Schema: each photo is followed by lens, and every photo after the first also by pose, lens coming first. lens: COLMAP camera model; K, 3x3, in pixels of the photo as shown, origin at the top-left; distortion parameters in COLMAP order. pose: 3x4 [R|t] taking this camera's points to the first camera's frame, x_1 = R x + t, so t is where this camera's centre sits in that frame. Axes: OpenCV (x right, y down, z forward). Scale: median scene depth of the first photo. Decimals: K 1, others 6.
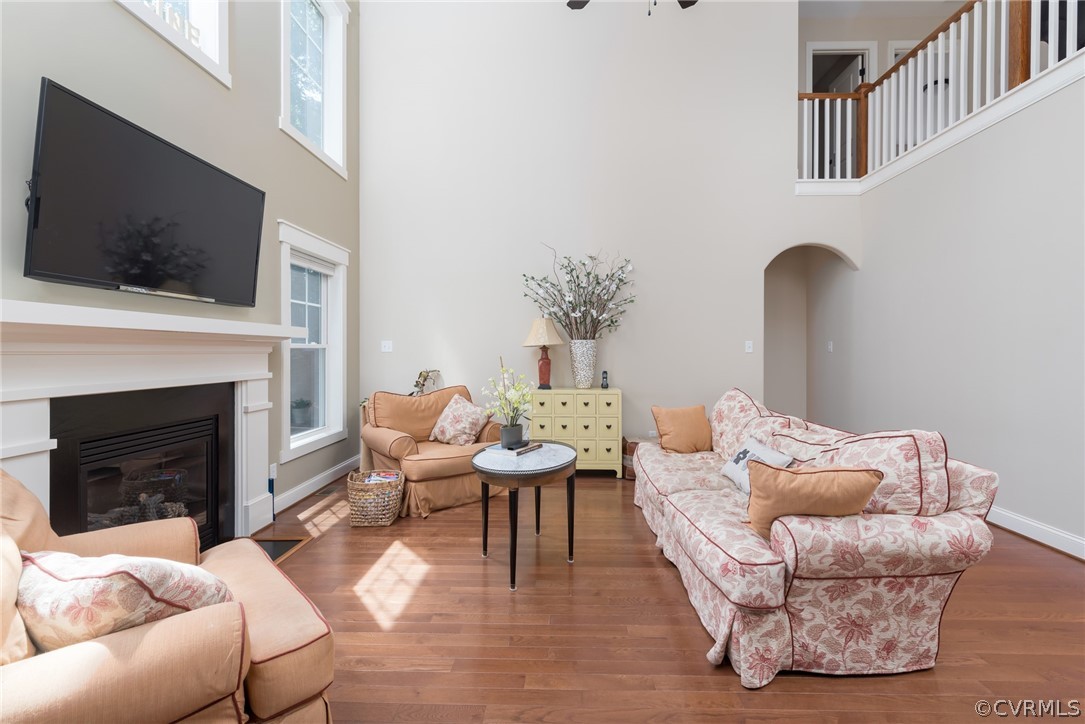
lens RADIAL K [[470.2, 0, 553.3], [0, 470.2, 353.8], [0, 0, 1]] dist [-0.000402, -0.000577]
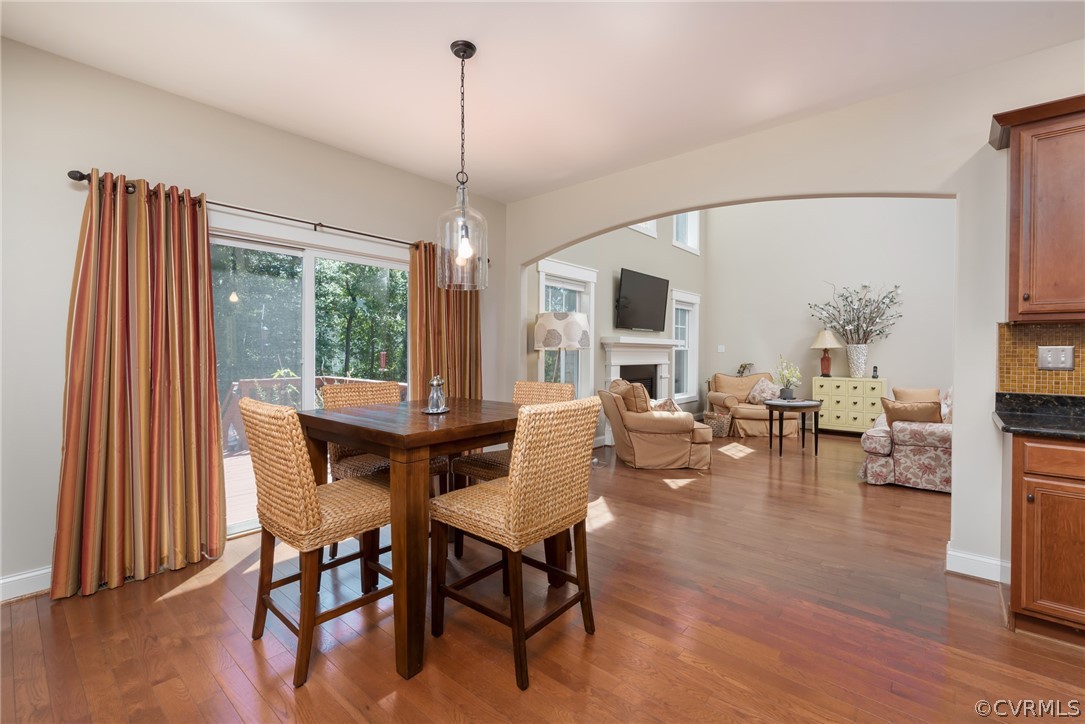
lens RADIAL K [[470.2, 0, 553.8], [0, 470.2, 350.7], [0, 0, 1]] dist [-0.000402, -0.000577]
pose [[0.787171, 0.003490, -0.616725, 0.332405], [-0.009629, 0.999932, -0.006632, 0.012541], [0.616660, 0.011159, 0.787150, -1.081535]]
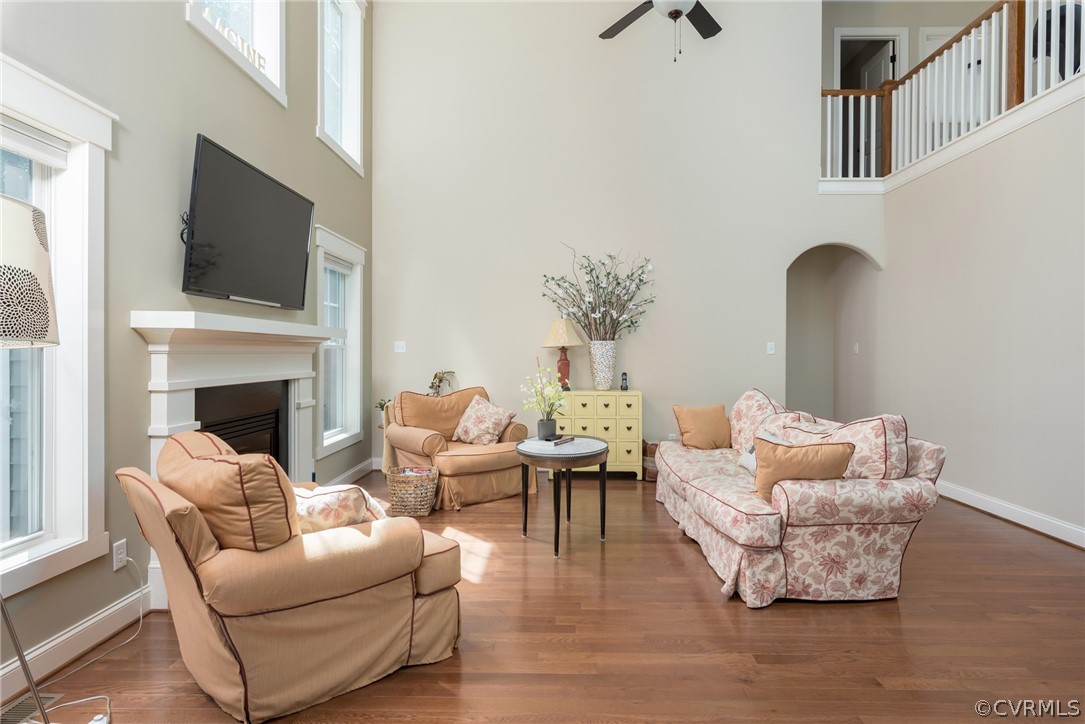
lens RADIAL K [[583.9, 0, 549.0], [0, 583.9, 356.2], [0, 0, 1]] dist [0.001933, 0.001215]
pose [[0.999955, 0.002363, 0.009144, -0.088875], [-0.002366, 0.999997, 0.000285, 0.003527], [-0.009143, -0.000307, 0.999958, -0.330130]]
